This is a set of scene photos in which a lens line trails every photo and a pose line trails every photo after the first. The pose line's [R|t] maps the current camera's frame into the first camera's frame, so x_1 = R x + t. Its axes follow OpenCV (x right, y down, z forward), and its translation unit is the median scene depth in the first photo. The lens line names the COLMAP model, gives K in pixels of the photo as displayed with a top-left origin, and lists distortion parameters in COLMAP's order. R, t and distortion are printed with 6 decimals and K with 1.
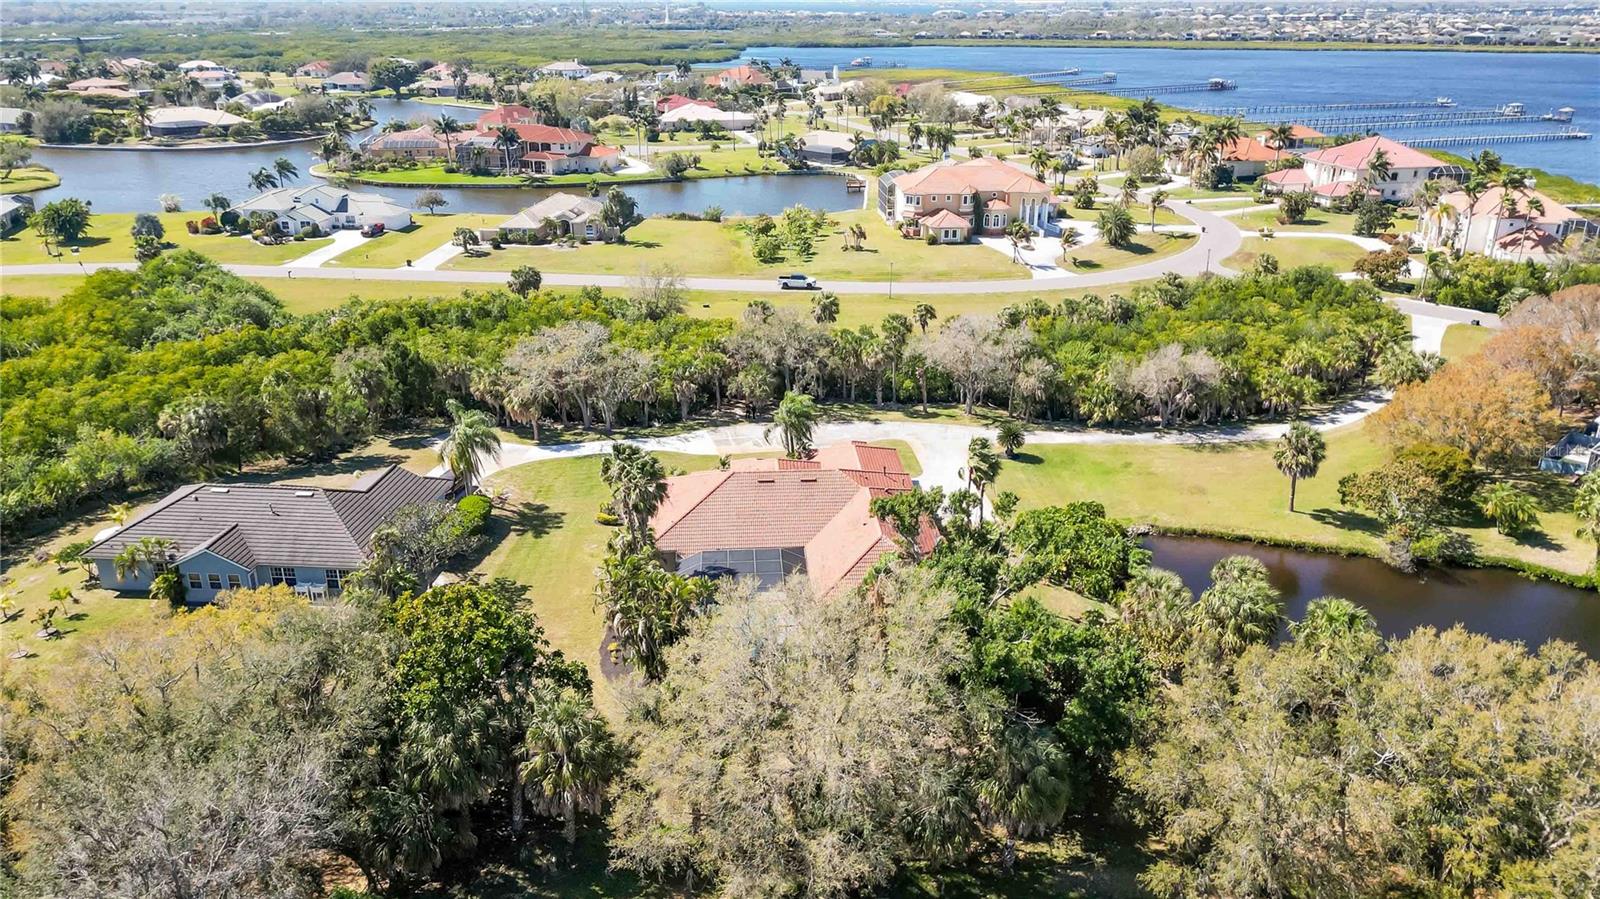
lens RADIAL K [[1150.8, 0, 804.3], [0, 1150.8, 450.9], [0, 0, 1]] dist [0.048289, -0.051644]
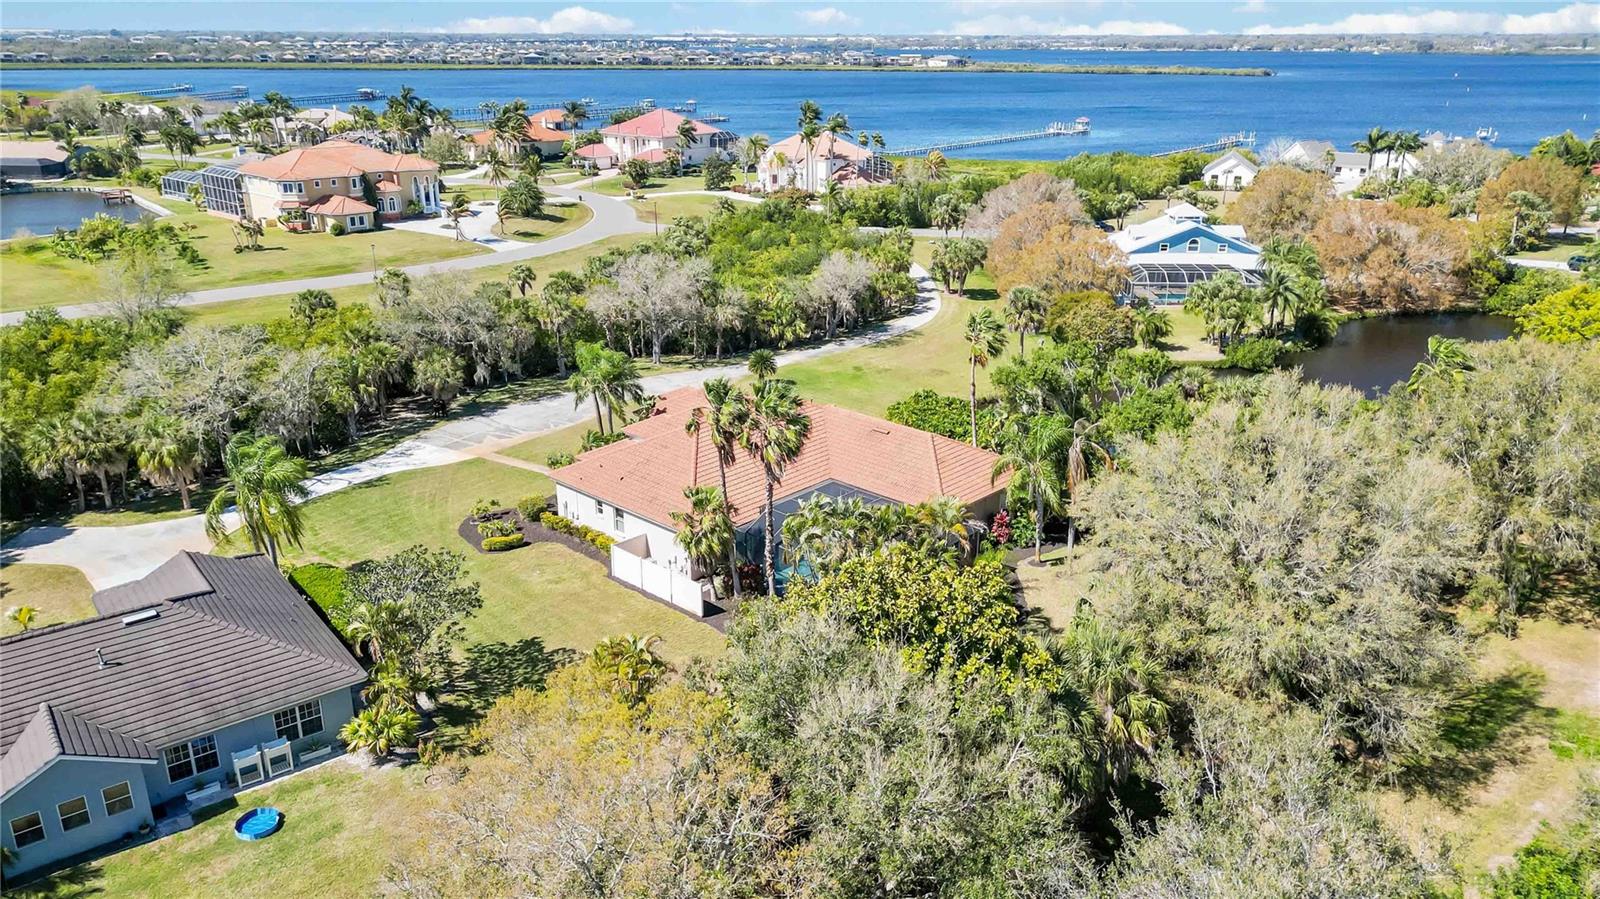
lens RADIAL K [[1150.8, 0, 804.3], [0, 1150.8, 450.9], [0, 0, 1]] dist [0.048289, -0.051644]
pose [[0.722886, -0.229711, 0.651666, -0.226285], [0.246938, 0.966723, 0.066843, 0.001182], [-0.645335, 0.112601, 0.755555, 0.150970]]
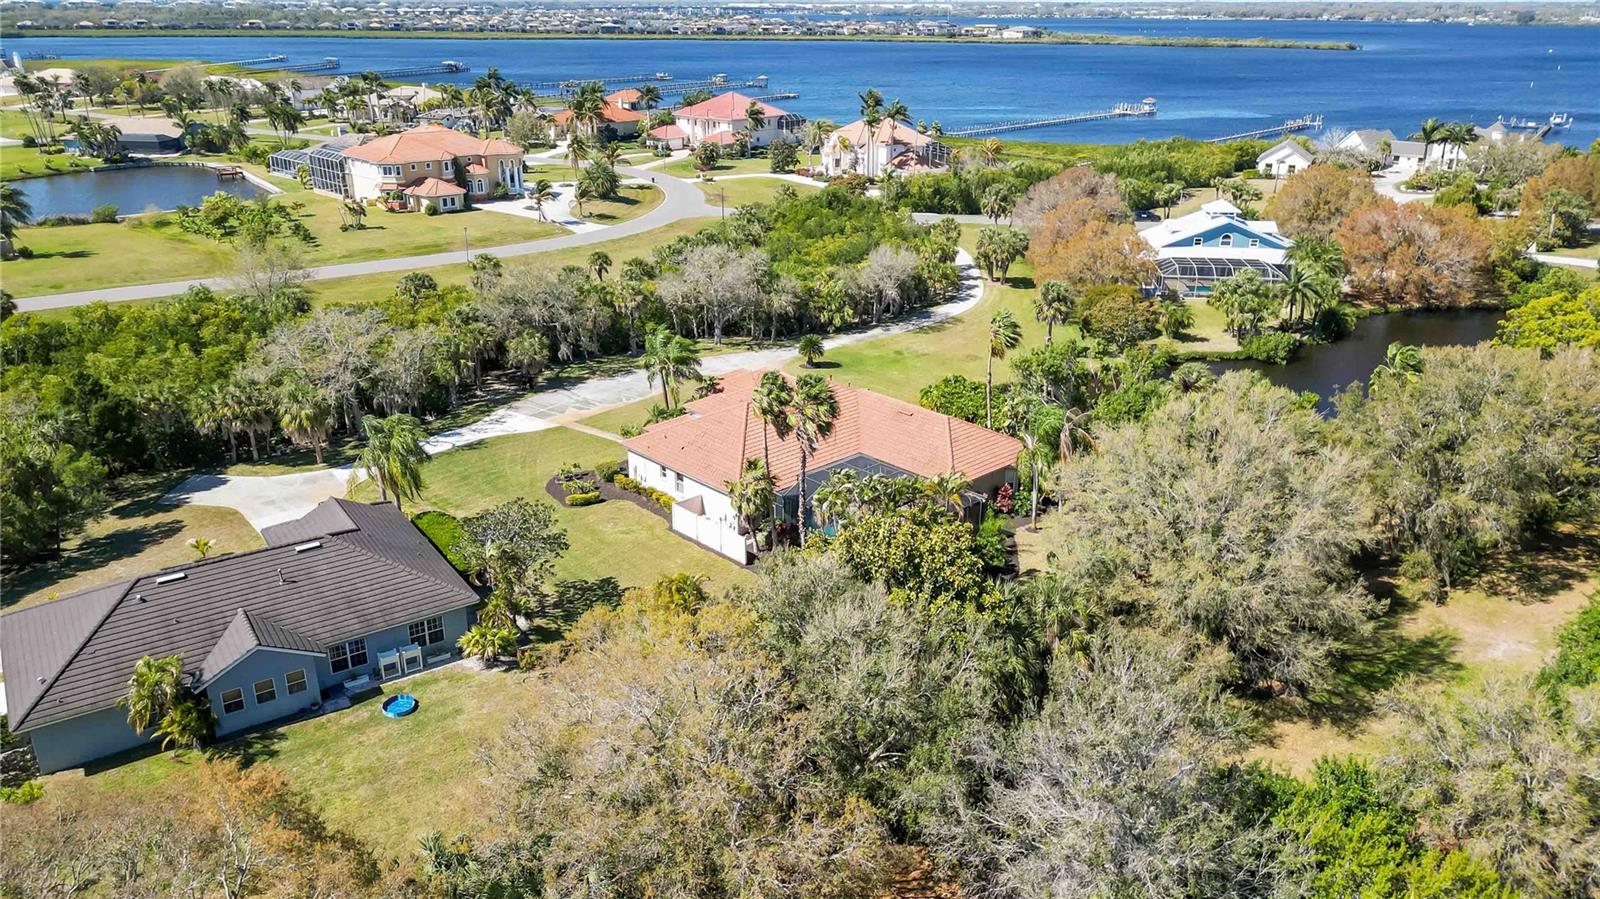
lens RADIAL K [[1150.8, 0, 804.3], [0, 1150.8, 450.9], [0, 0, 1]] dist [0.048289, -0.051644]
pose [[0.764099, -0.226975, 0.603850, -0.254986], [0.226009, 0.970920, 0.078962, -0.002537], [-0.604212, 0.076141, 0.793177, 0.100972]]
